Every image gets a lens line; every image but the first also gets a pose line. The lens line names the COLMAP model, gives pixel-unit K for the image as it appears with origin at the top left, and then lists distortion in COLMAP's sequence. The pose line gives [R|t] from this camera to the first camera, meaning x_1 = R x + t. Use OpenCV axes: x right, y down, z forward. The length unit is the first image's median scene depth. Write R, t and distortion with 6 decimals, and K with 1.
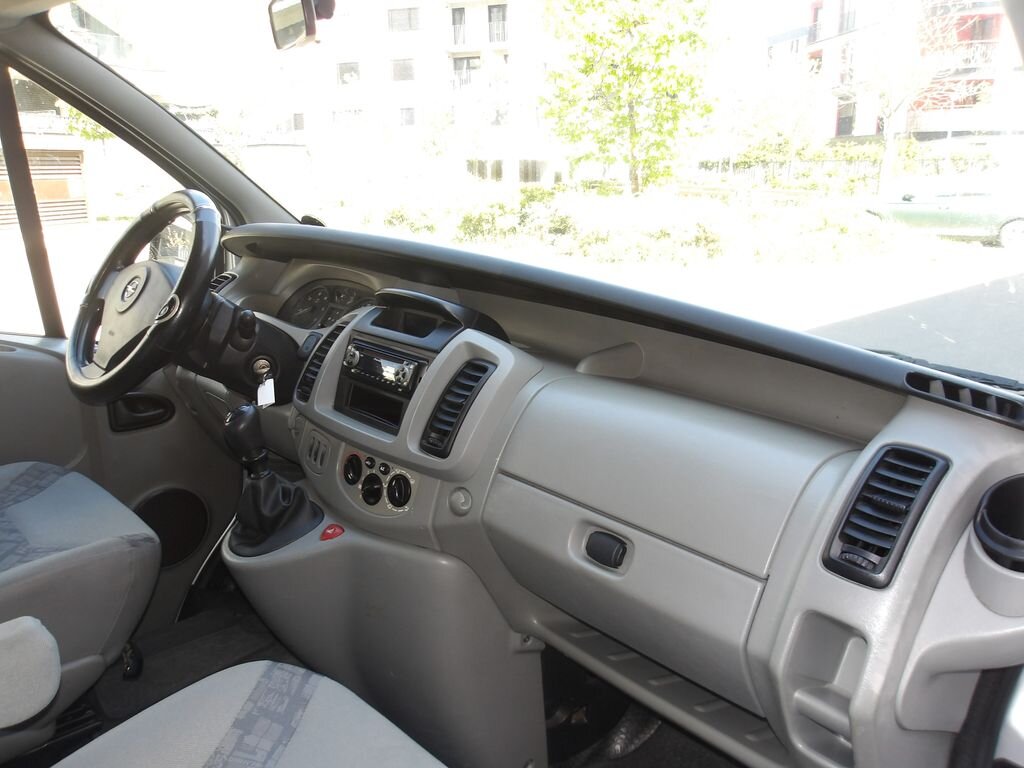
lens RADIAL K [[864.5, 0, 513.5], [0, 864.5, 384.0], [0, 0, 1]] dist [0.006128, -0.006601]
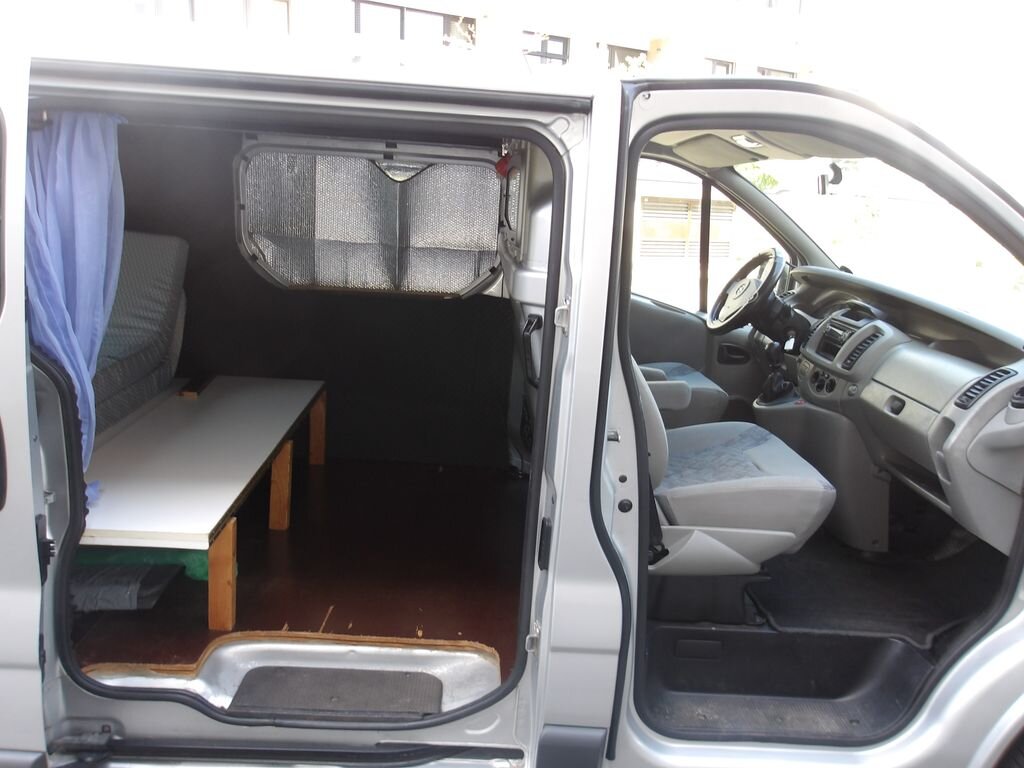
lens RADIAL K [[864.5, 0, 508.9], [0, 864.5, 387.4], [0, 0, 1]] dist [0.006128, -0.006601]
pose [[0.763649, 0.176860, -0.620935, 0.571031], [-0.210191, 0.977458, 0.019908, 0.235472], [0.610458, 0.115312, 0.783609, -1.166338]]
